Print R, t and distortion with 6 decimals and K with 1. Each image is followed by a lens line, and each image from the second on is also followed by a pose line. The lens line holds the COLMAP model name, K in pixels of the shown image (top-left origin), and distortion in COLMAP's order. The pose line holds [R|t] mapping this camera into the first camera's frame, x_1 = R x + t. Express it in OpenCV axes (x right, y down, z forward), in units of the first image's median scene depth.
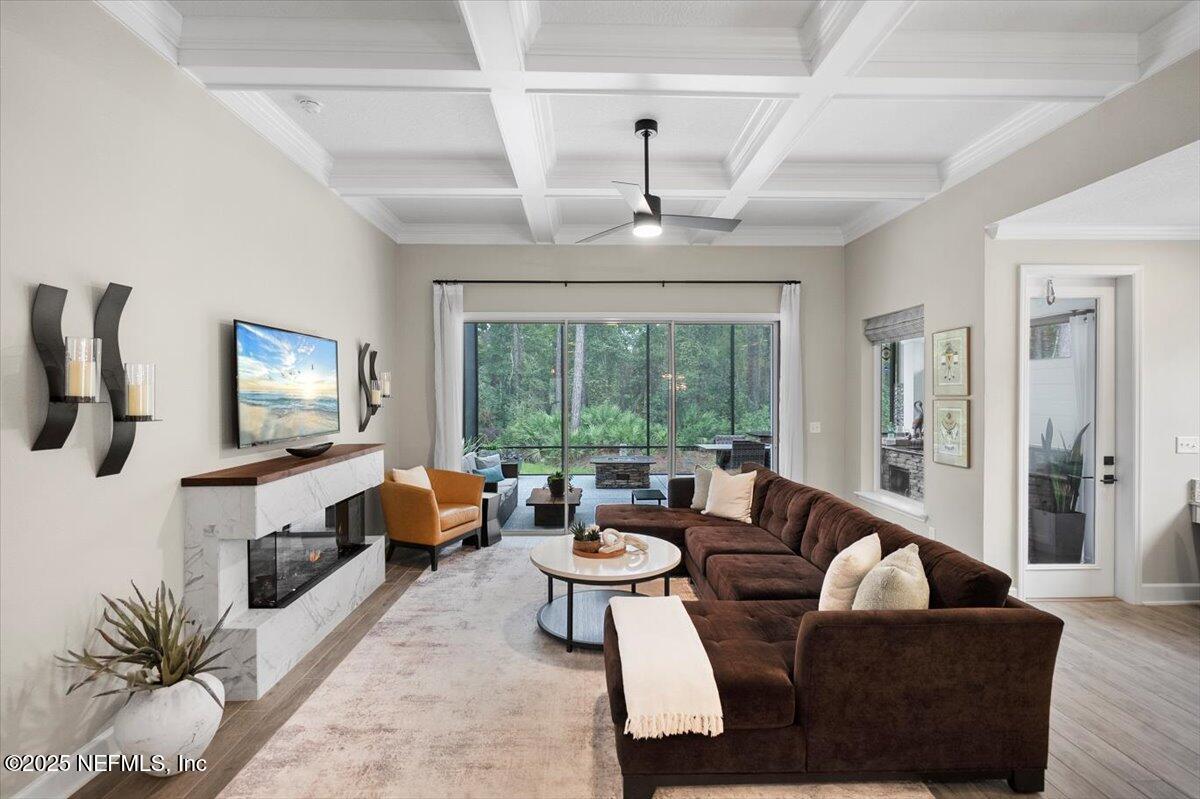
lens RADIAL K [[551.2, 0, 598.7], [0, 551.2, 398.5], [0, 0, 1]] dist [-0.000409, -0.000051]
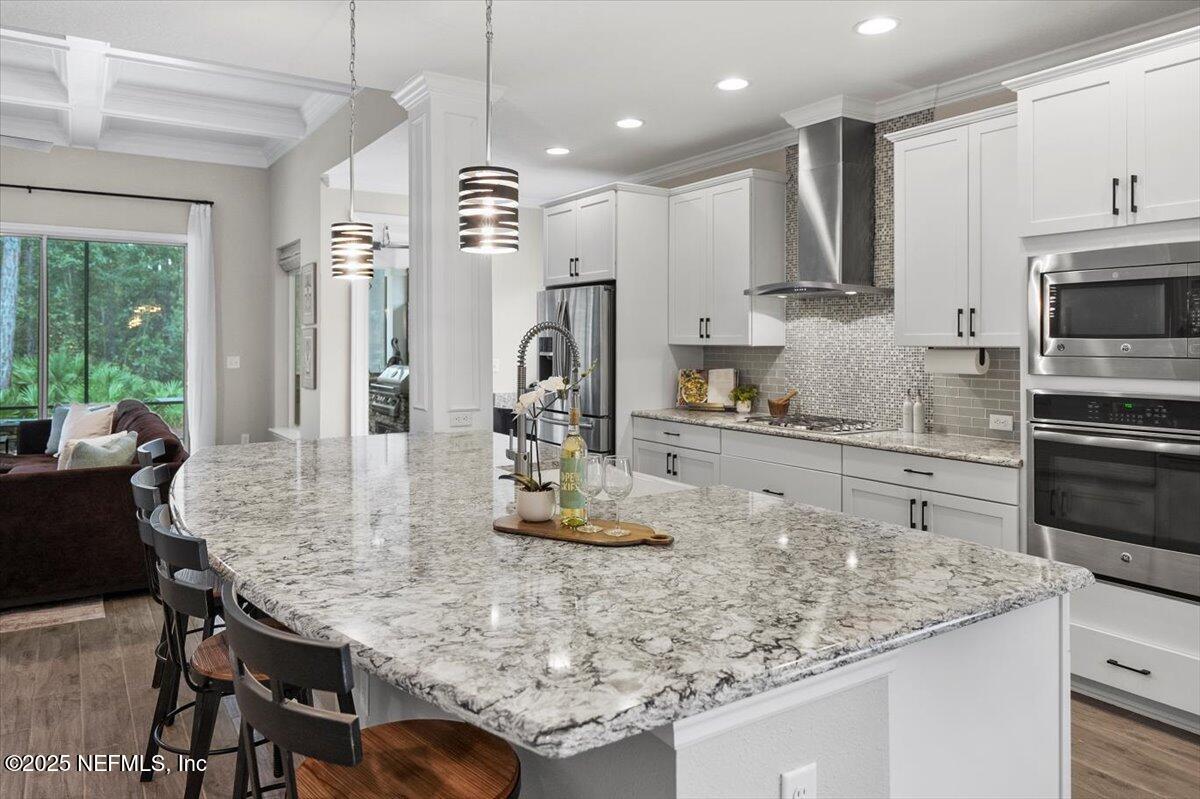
lens RADIAL K [[809.7, 0, 605.2], [0, 809.7, 339.9], [0, 0, 1]] dist [0.001636, 0.000664]
pose [[0.849137, 0.005406, 0.528144, 0.212999], [0.000488, 0.999939, -0.011021, 0.031302], [-0.528172, 0.009616, 0.849083, -0.484972]]
